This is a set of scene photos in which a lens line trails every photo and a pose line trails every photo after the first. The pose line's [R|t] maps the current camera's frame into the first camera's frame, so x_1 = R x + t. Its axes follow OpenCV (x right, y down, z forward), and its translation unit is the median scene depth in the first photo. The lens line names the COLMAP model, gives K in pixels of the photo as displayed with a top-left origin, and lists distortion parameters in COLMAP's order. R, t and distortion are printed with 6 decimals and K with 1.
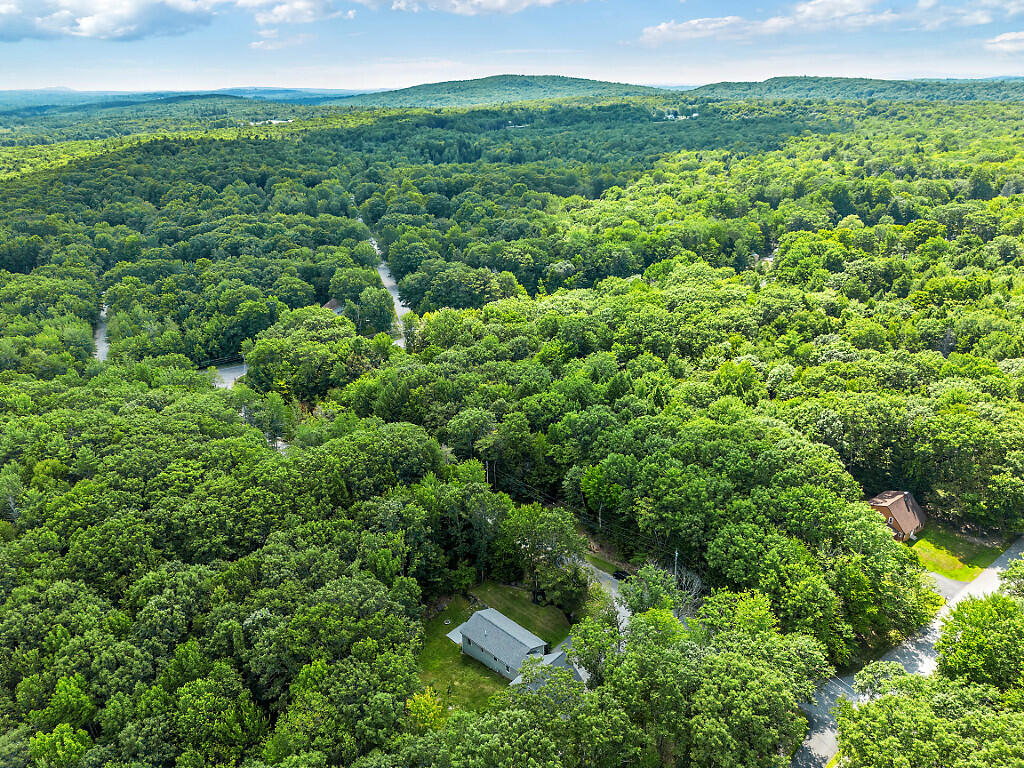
lens RADIAL K [[713.0, 0, 512.5], [0, 713.0, 384.8], [0, 0, 1]] dist [0.035918, -0.038029]
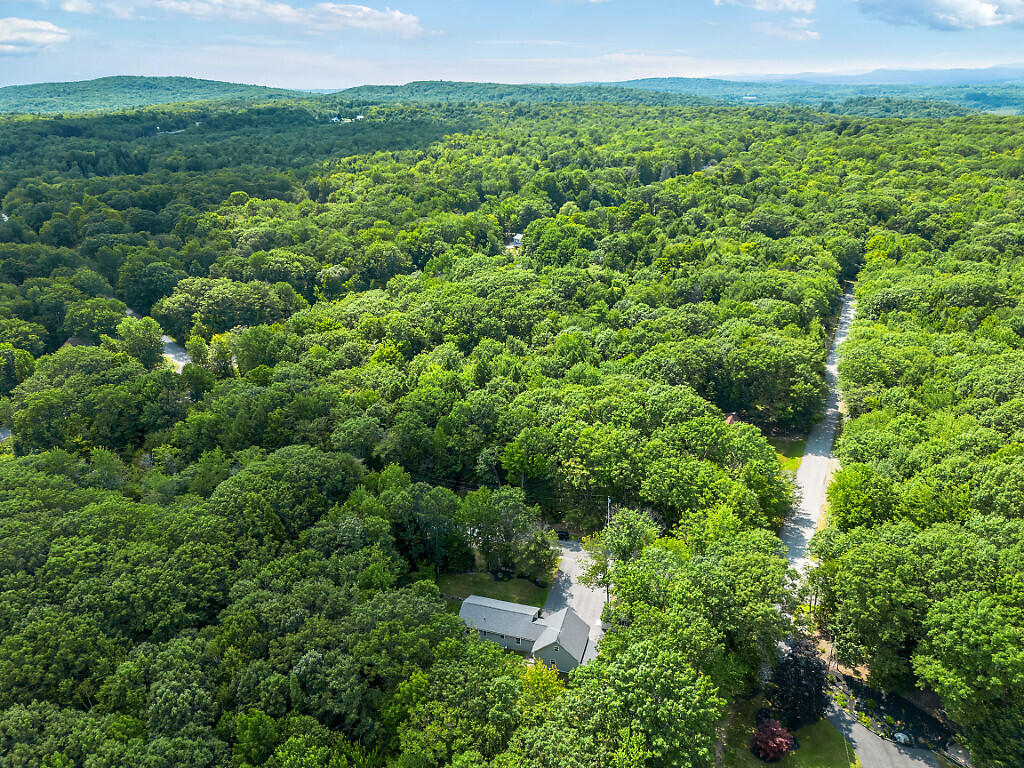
lens RADIAL K [[713.0, 0, 518.9], [0, 713.0, 390.6], [0, 0, 1]] dist [0.035918, -0.038029]
pose [[0.892920, -0.175741, 0.414498, -0.157739], [0.174493, 0.983795, 0.041218, -0.002456], [-0.415024, 0.035523, 0.909117, 0.016083]]
